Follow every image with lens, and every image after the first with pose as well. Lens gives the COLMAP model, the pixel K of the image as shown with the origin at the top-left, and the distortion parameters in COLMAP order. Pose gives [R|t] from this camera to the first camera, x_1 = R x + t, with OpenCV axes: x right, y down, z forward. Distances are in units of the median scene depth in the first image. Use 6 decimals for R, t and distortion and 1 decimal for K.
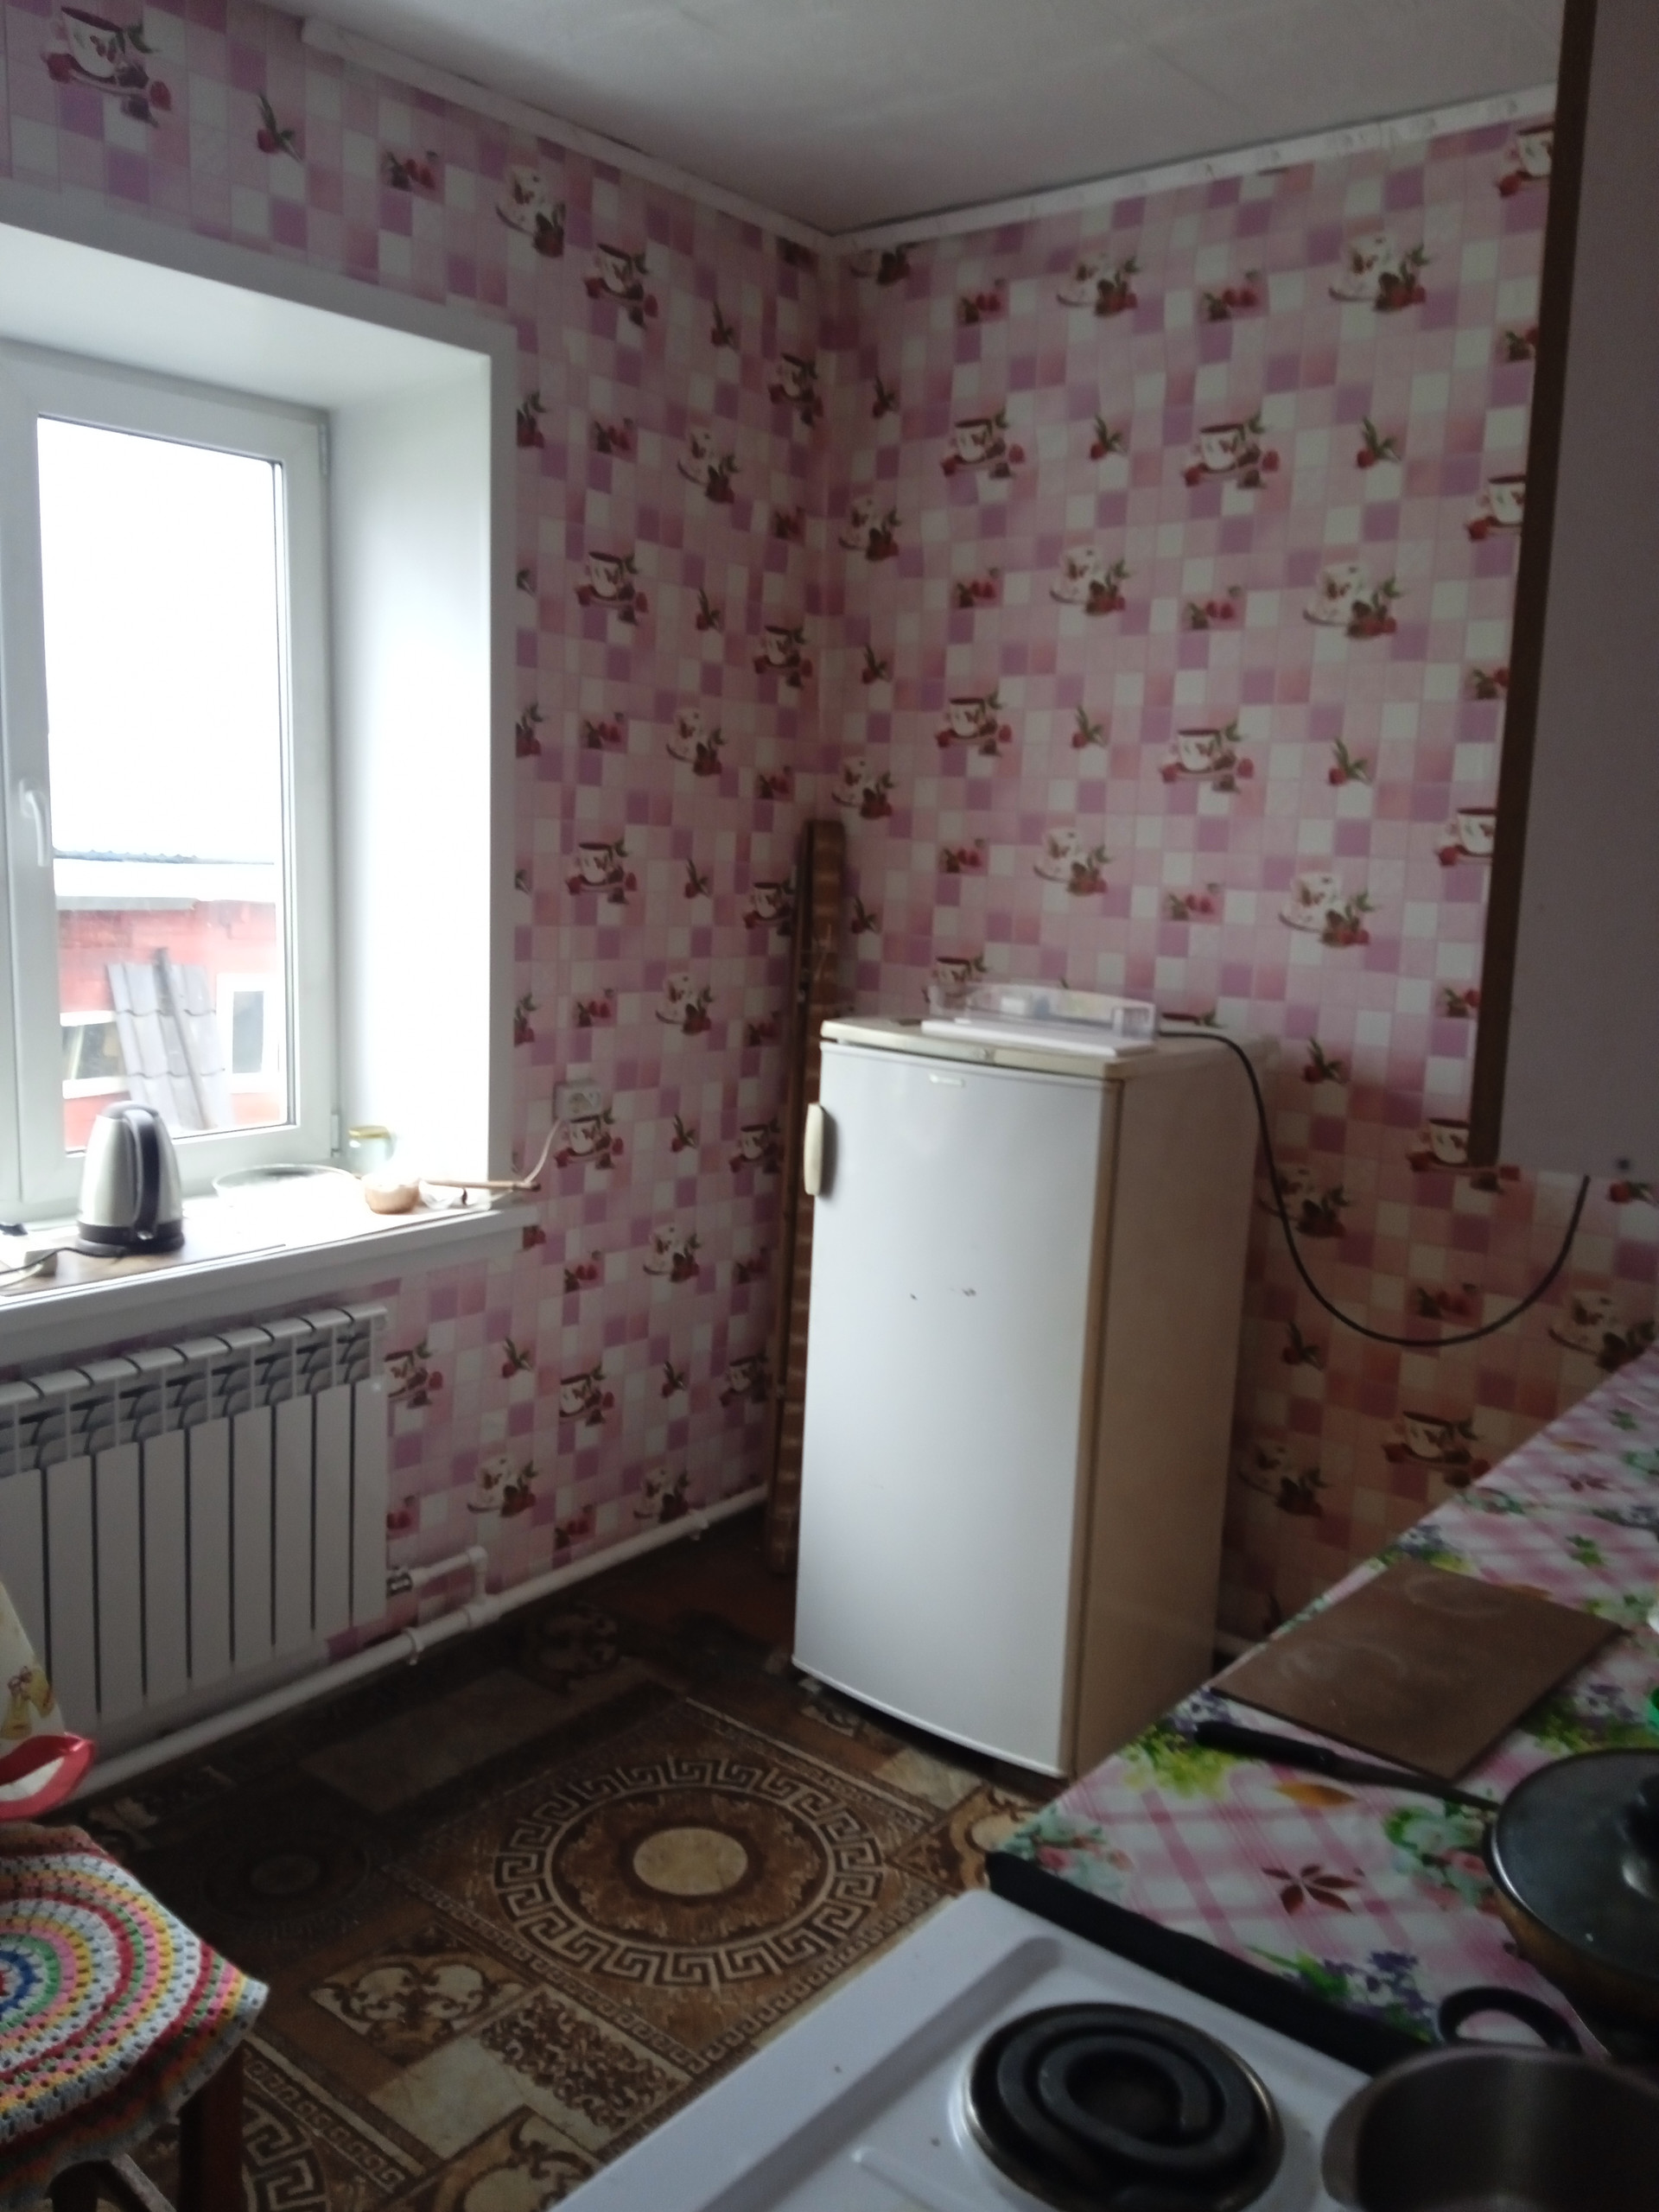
lens RADIAL K [[1803.4, 0, 809.7], [0, 1803.4, 1107.3], [0, 0, 1]] dist [0.066138, -0.080541]
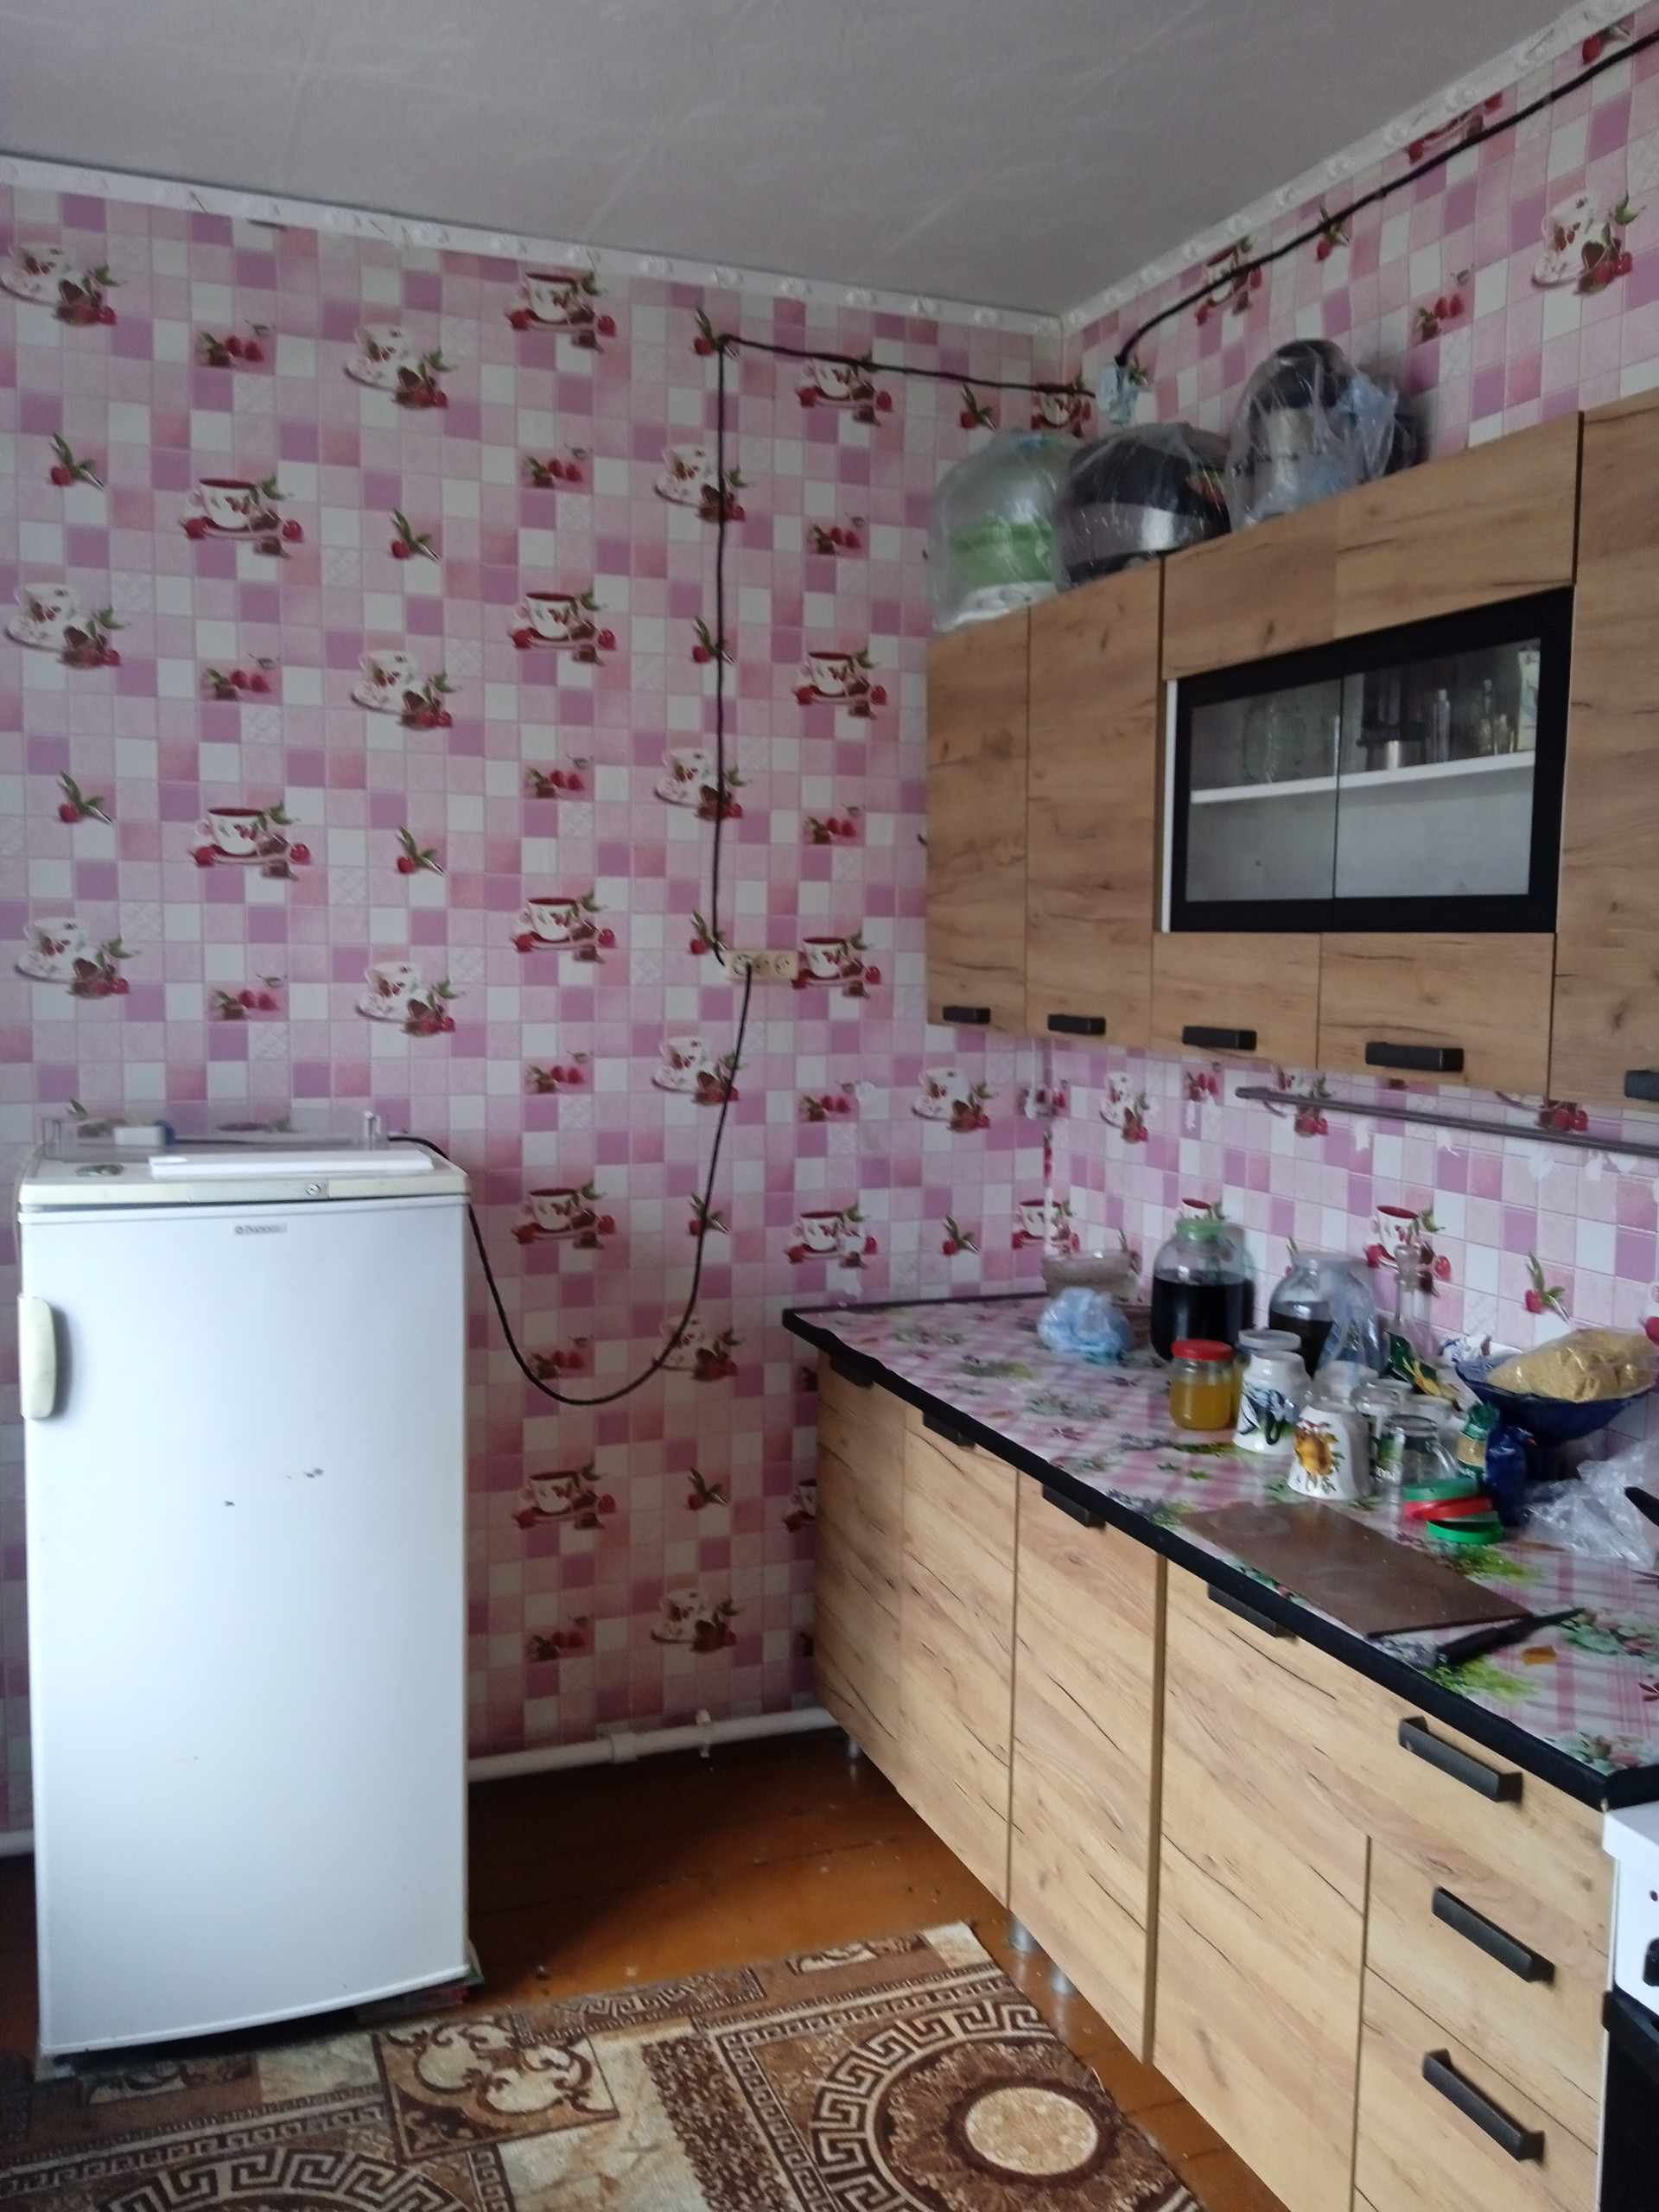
lens RADIAL K [[1803.4, 0, 818.3], [0, 1803.4, 1110.3], [0, 0, 1]] dist [0.066138, -0.080541]
pose [[0.484674, -0.110212, 0.867724, -0.502725], [0.140102, 0.989004, 0.047361, -0.069628], [-0.863402, 0.098615, 0.494785, 0.352883]]
